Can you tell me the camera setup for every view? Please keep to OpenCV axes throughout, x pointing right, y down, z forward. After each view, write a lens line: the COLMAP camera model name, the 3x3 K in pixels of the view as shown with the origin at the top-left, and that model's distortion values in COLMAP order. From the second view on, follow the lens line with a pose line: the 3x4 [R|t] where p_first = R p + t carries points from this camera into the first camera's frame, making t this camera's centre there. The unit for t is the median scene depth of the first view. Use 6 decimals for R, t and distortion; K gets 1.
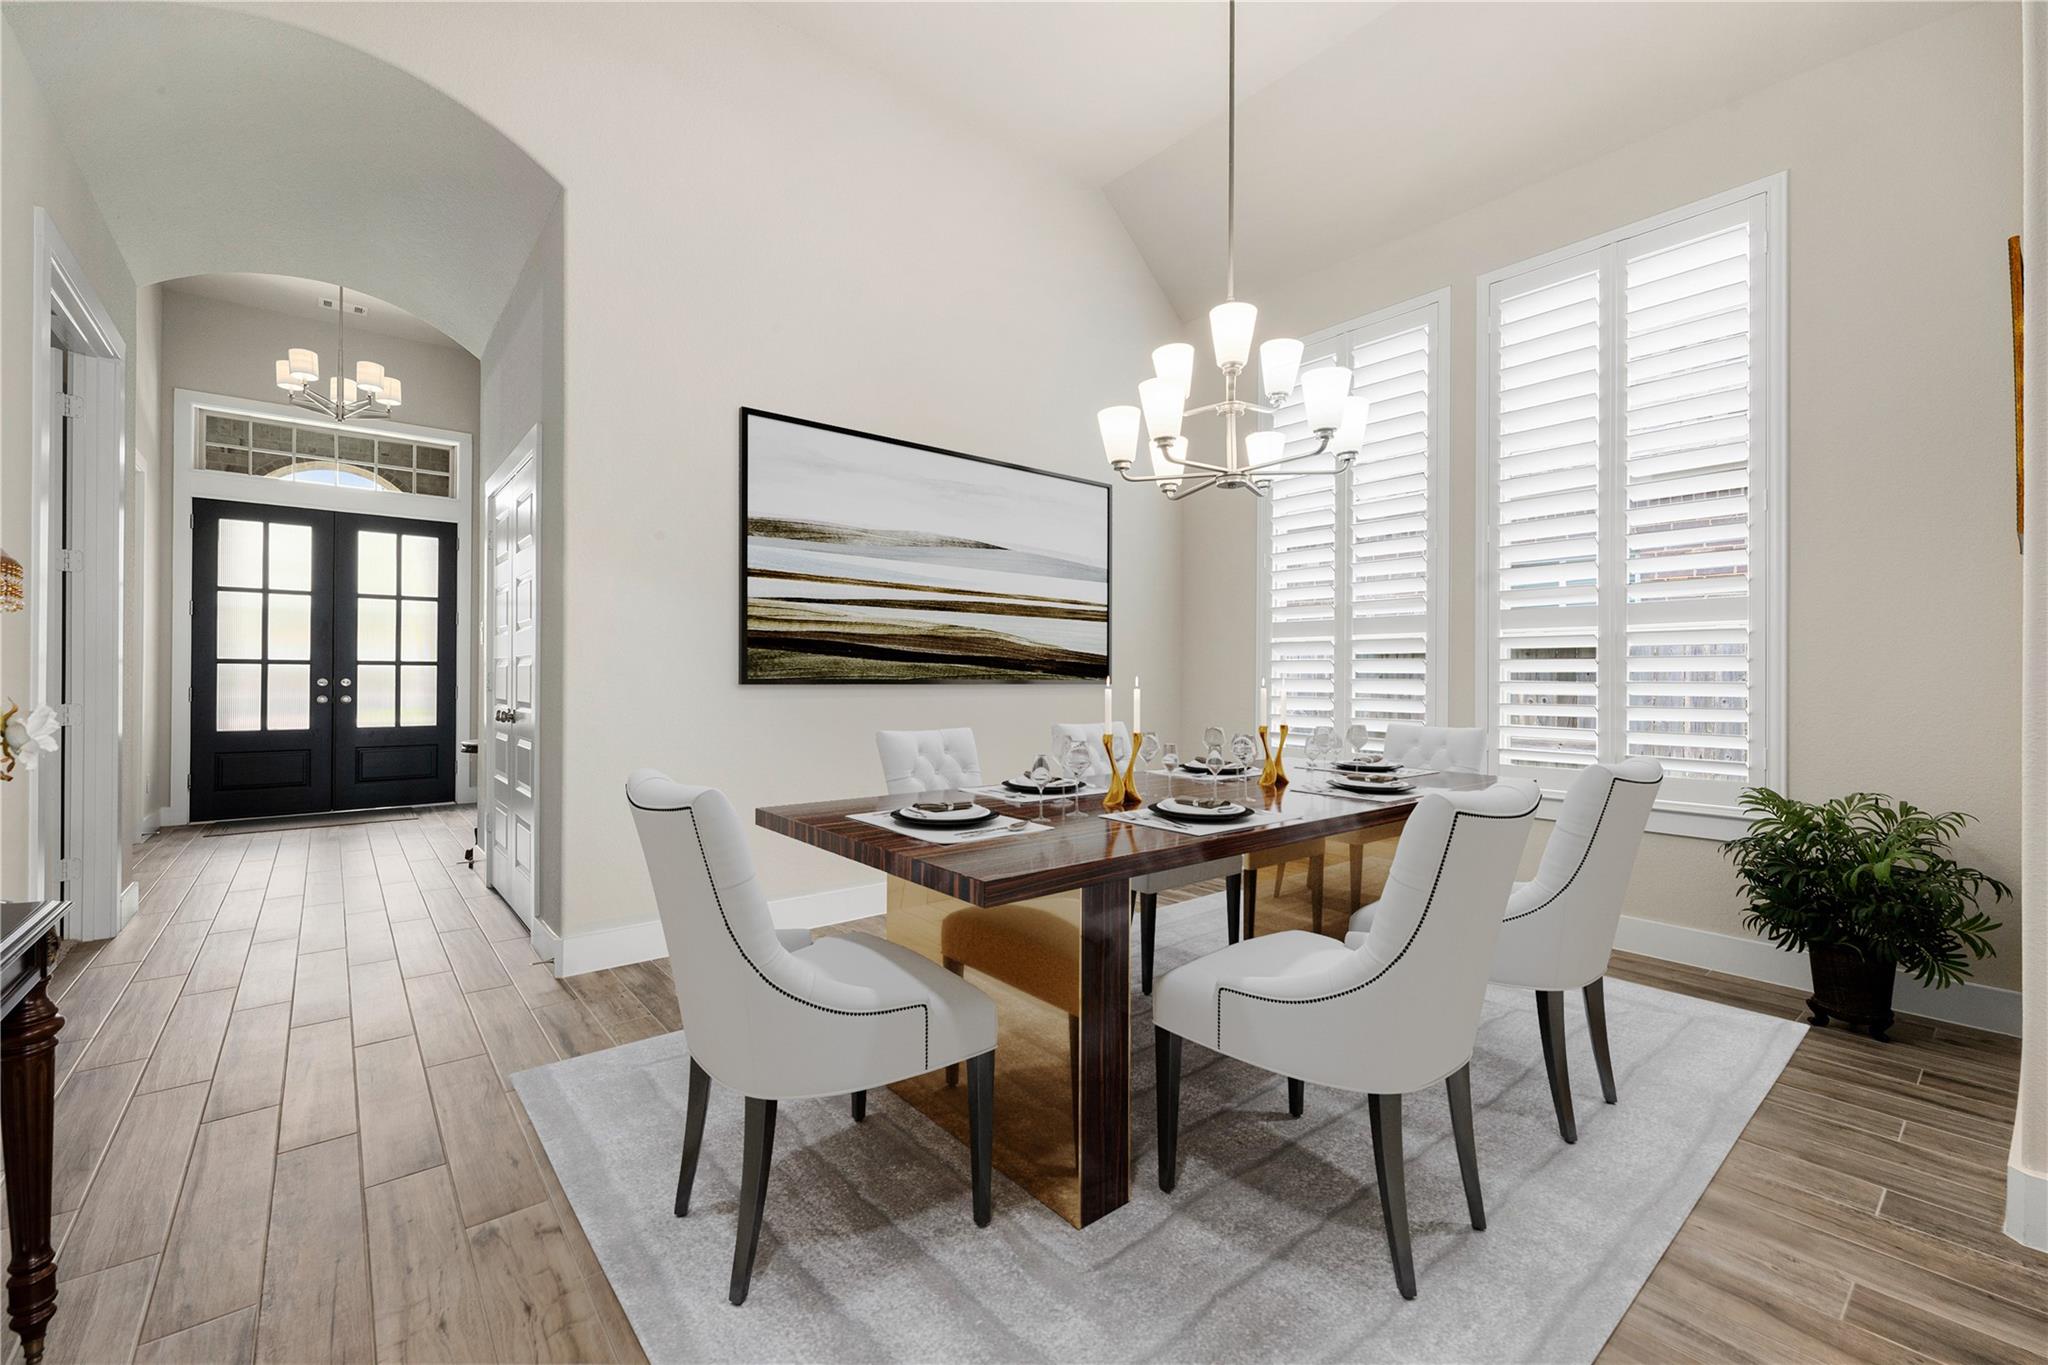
lens RADIAL K [[828.4, 0, 1021.9], [0, 828.4, 666.7], [0, 0, 1]] dist [0.000462, -0.000069]
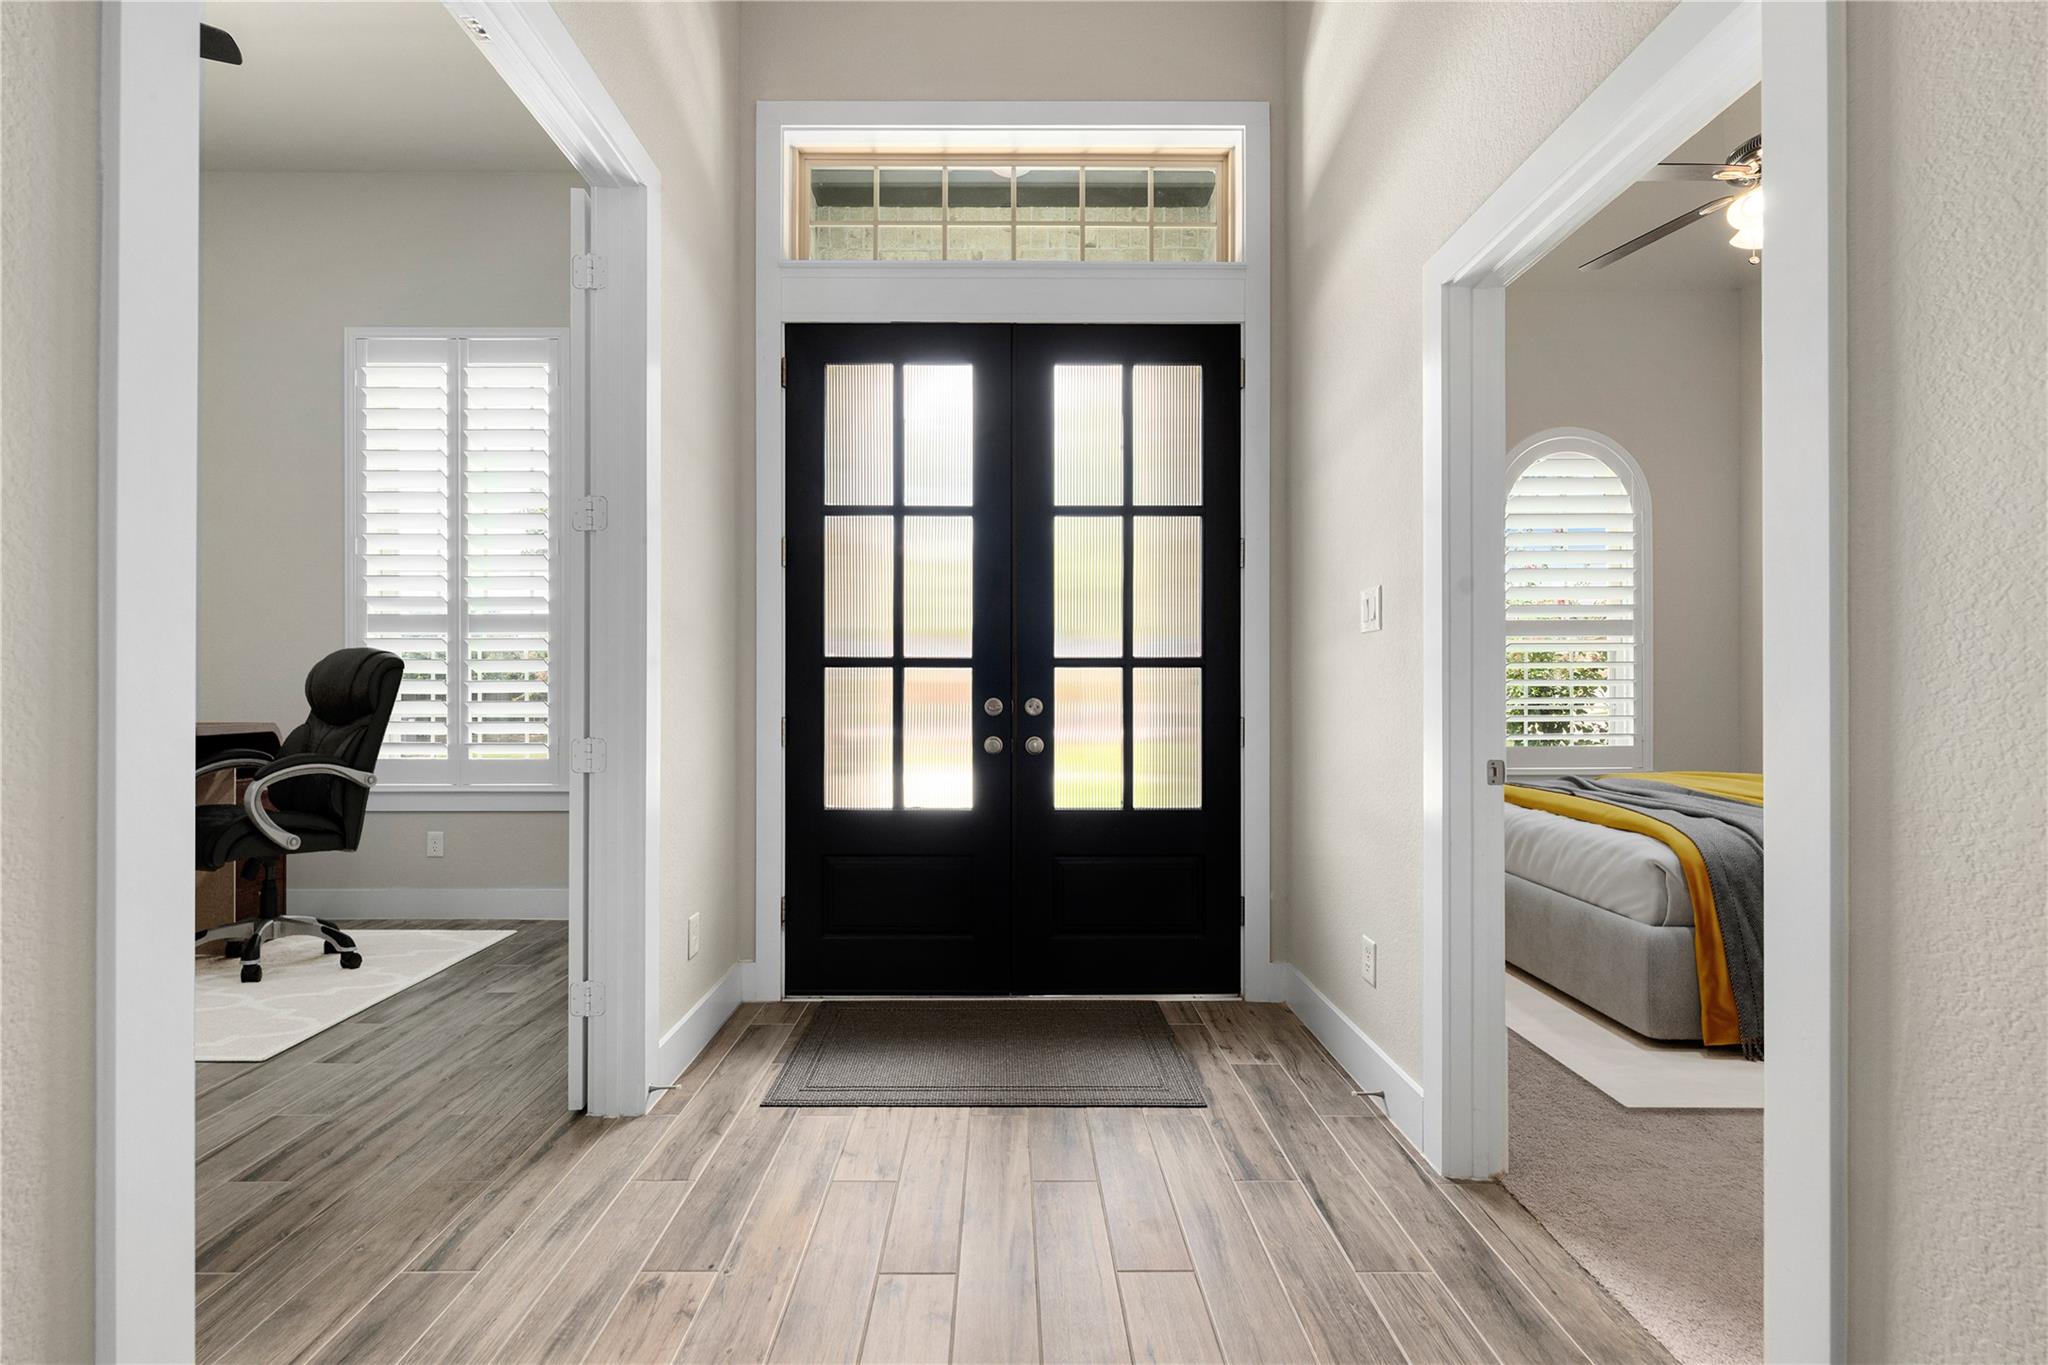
lens RADIAL K [[828.4, 0, 1025.5], [0, 828.4, 694.4], [0, 0, 1]] dist [0.000462, -0.000069]
pose [[0.768972, -0.004350, -0.639267, -0.531996], [0.007454, 0.999970, 0.002162, 0.011089], [0.639239, -0.006428, 0.768982, 0.651218]]
